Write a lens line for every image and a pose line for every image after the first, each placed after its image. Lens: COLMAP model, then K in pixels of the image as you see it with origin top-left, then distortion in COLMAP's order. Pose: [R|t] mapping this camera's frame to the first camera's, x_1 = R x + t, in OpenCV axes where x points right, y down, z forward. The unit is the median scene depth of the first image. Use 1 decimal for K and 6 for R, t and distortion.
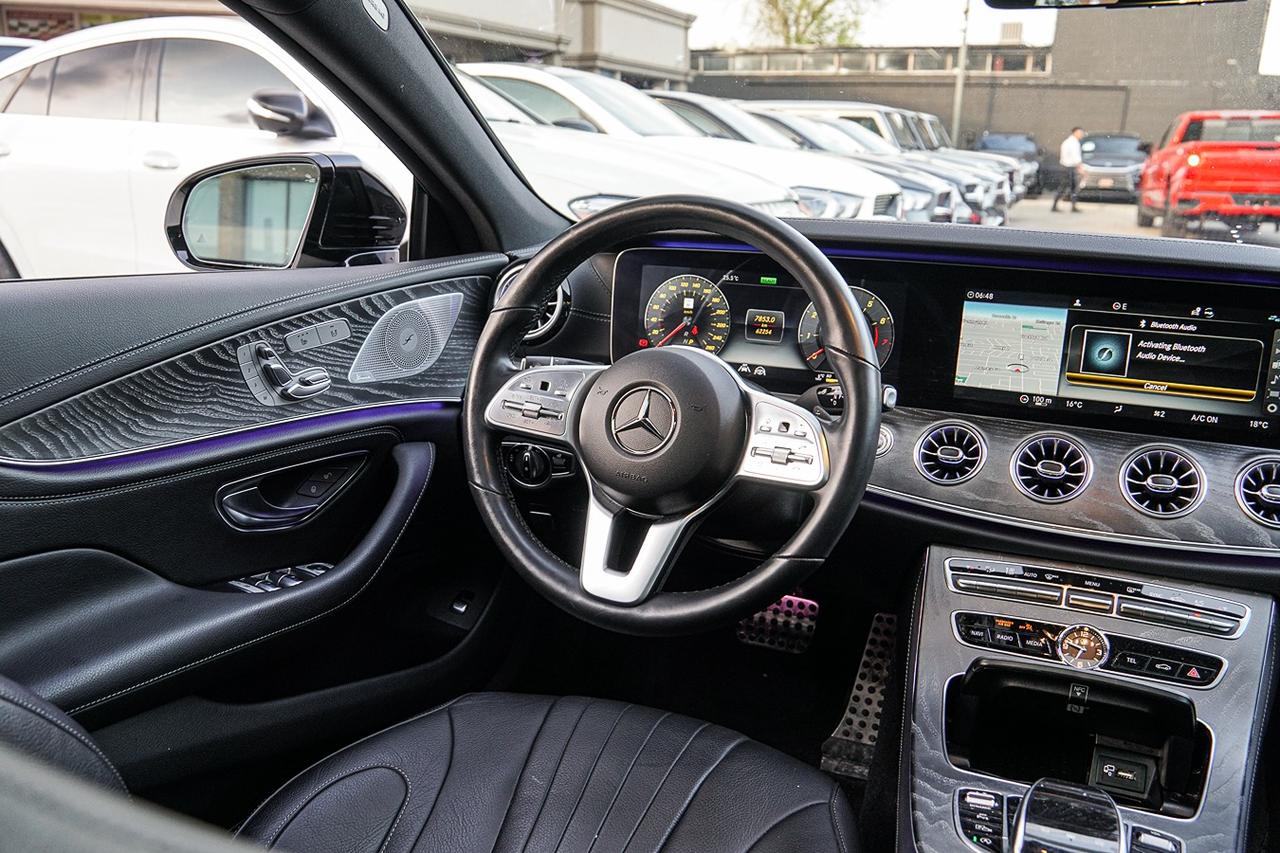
lens RADIAL K [[1045.3, 0, 609.9], [0, 1045.3, 458.9], [0, 0, 1]] dist [-0.130726, 0.101030]
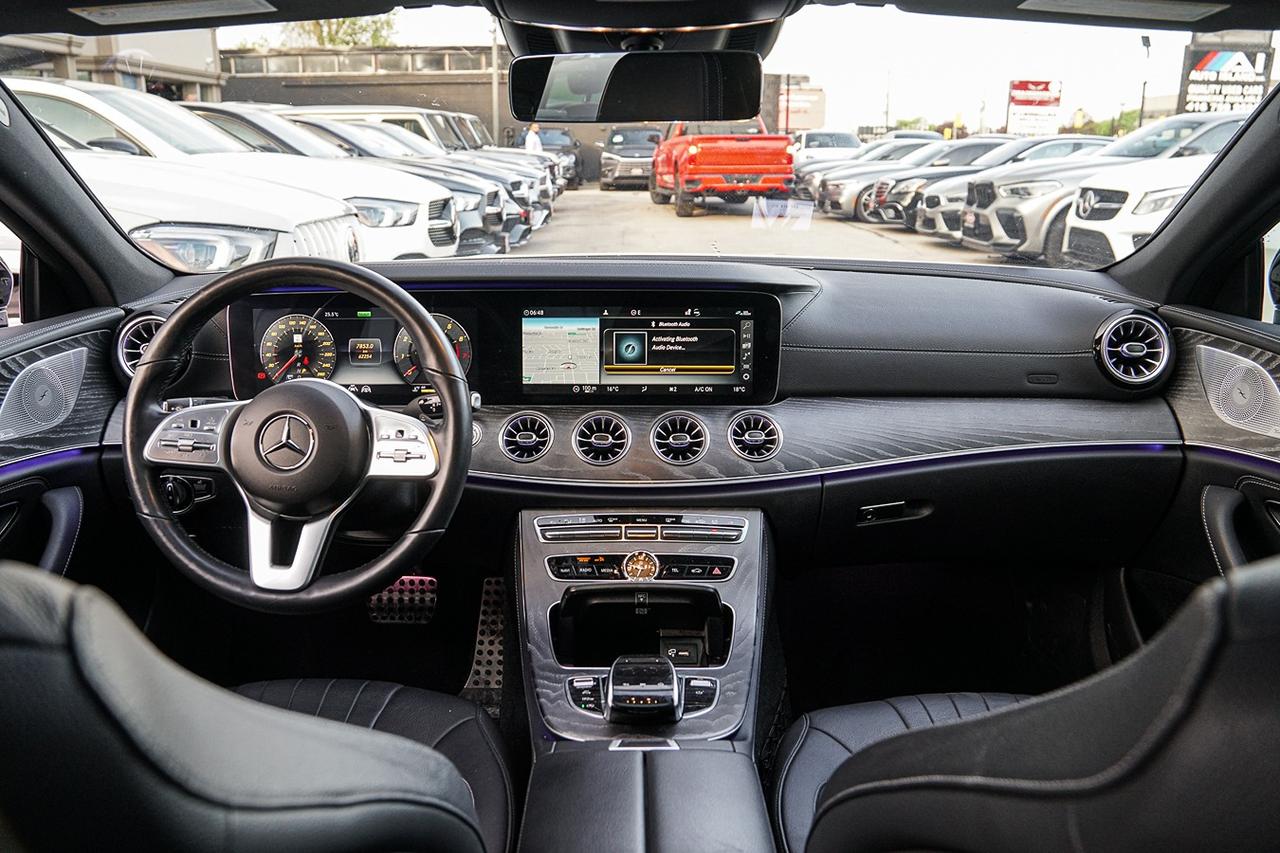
lens RADIAL K [[1045.3, 0, 625.5], [0, 1045.3, 460.5], [0, 0, 1]] dist [-0.130726, 0.101030]
pose [[0.908550, -0.130583, 0.396844, -0.081617], [0.129497, 0.991136, 0.029660, 0.000443], [-0.397200, 0.024442, 0.917407, -0.252758]]
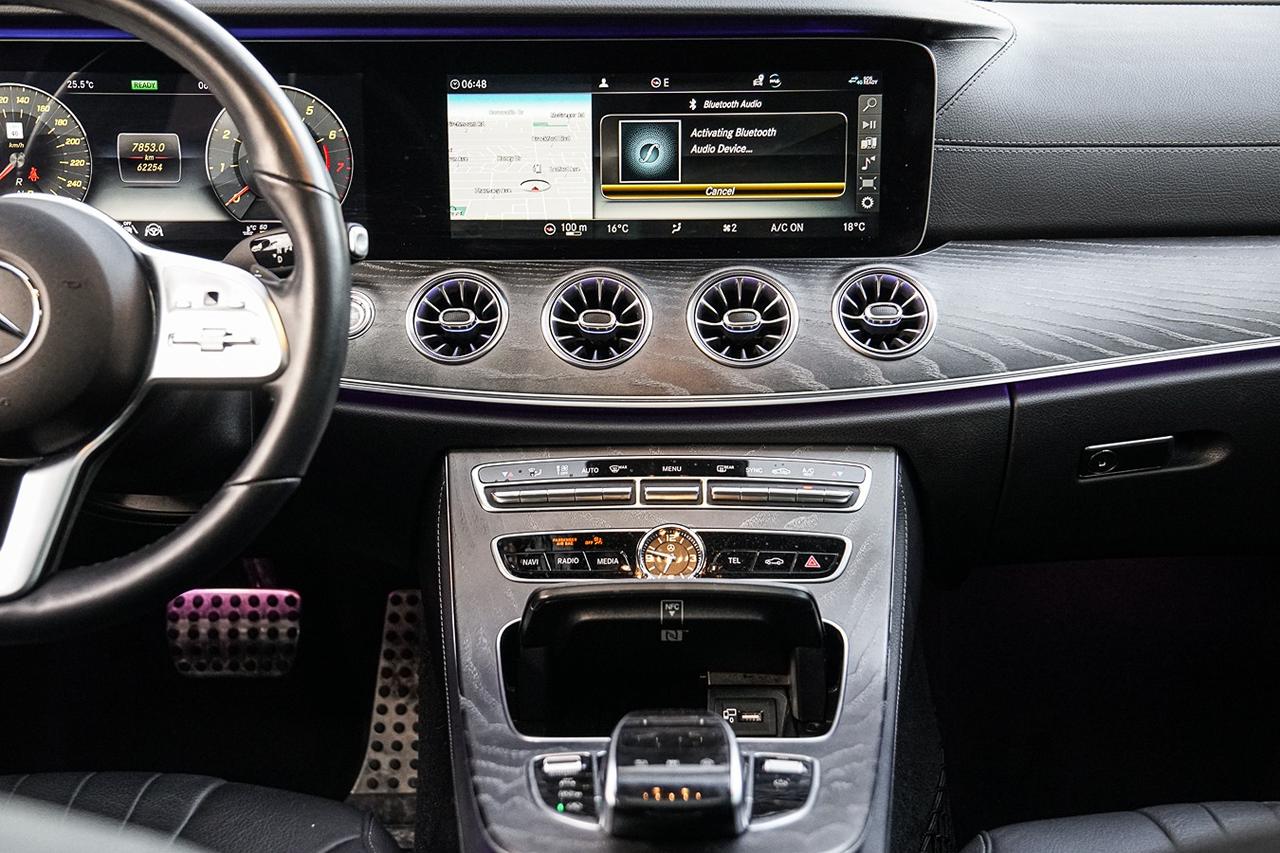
lens RADIAL K [[1828.6, 0, 616.3], [0, 1828.6, 478.6], [0, 0, 1]] dist [0.149704, 0.000000]
pose [[0.915201, -0.149512, 0.374236, -0.051244], [0.136370, 0.988746, 0.061521, 0.041318], [-0.379222, -0.005270, 0.925291, -0.186960]]
